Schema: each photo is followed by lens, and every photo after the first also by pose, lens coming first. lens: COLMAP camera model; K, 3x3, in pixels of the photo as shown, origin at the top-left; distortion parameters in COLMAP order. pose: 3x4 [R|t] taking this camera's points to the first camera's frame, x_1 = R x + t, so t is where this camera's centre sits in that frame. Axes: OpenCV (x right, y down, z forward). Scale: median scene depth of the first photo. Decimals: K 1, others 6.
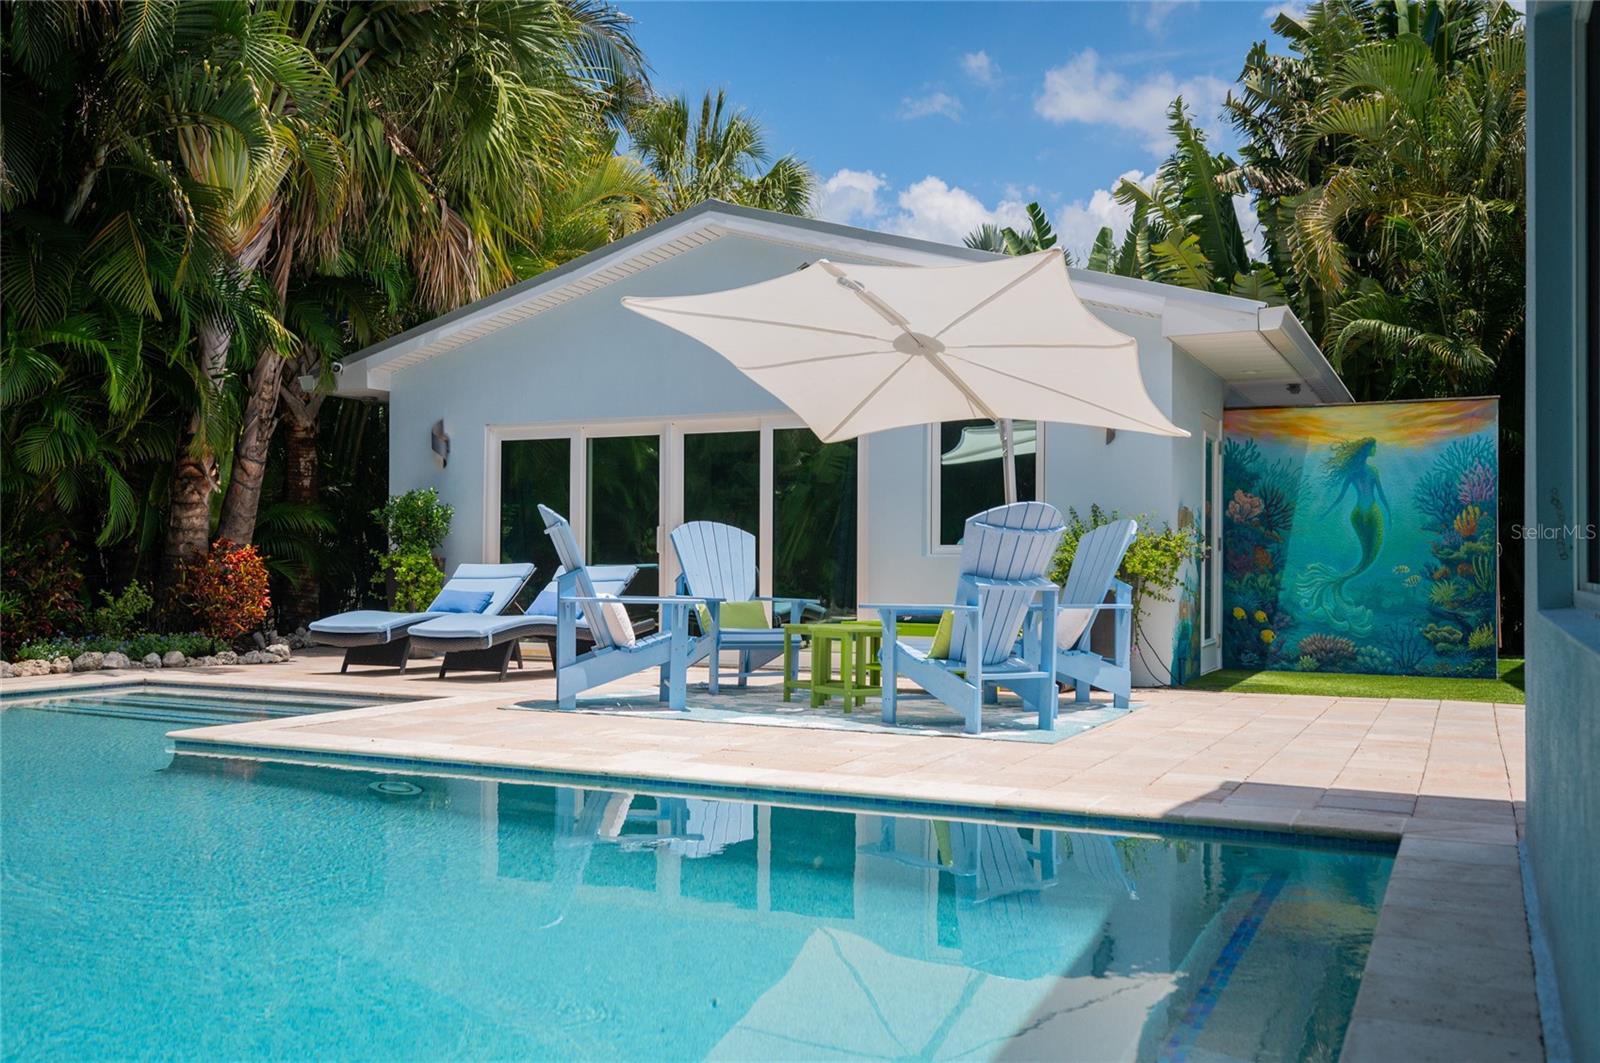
lens RADIAL K [[1436.9, 0, 784.1], [0, 1436.9, 554.5], [0, 0, 1]] dist [-0.008742, 0.007202]
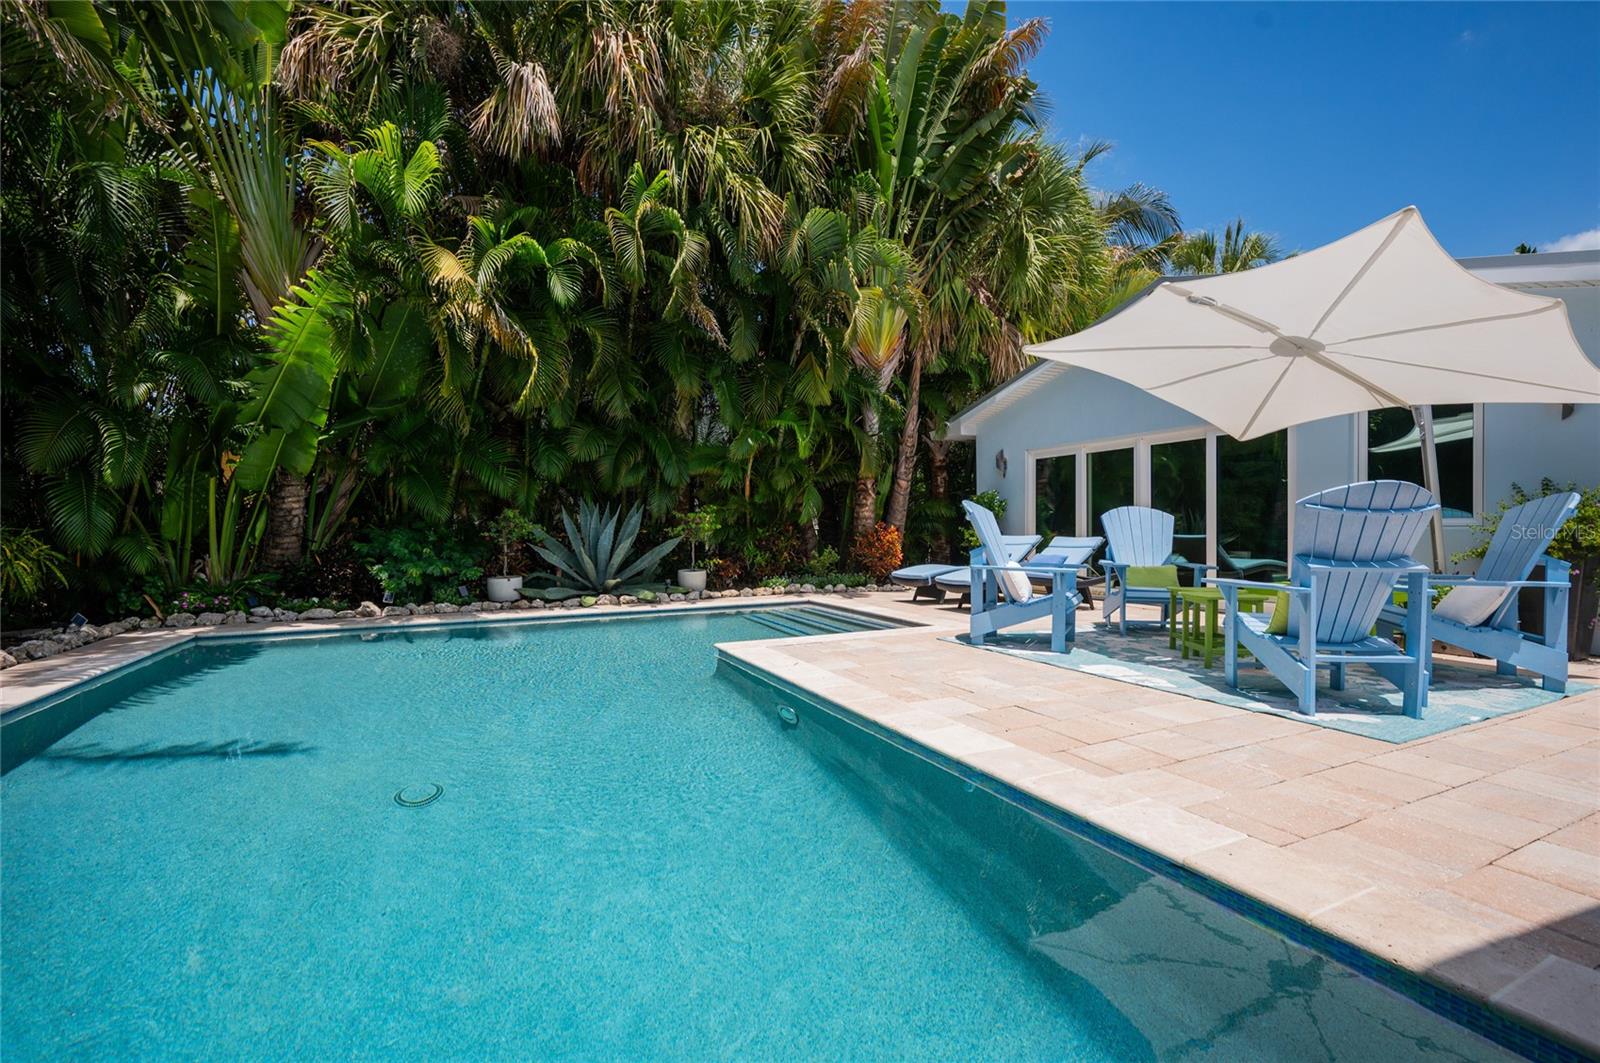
lens RADIAL K [[694.5, 0, 808.4], [0, 694.5, 533.5], [0, 0, 1]] dist [-0.001221, -0.000849]
pose [[0.785346, -0.006875, -0.619019, 0.094175], [0.016646, 0.999811, 0.010015, -0.007426], [0.618834, -0.018169, 0.785312, 0.238260]]
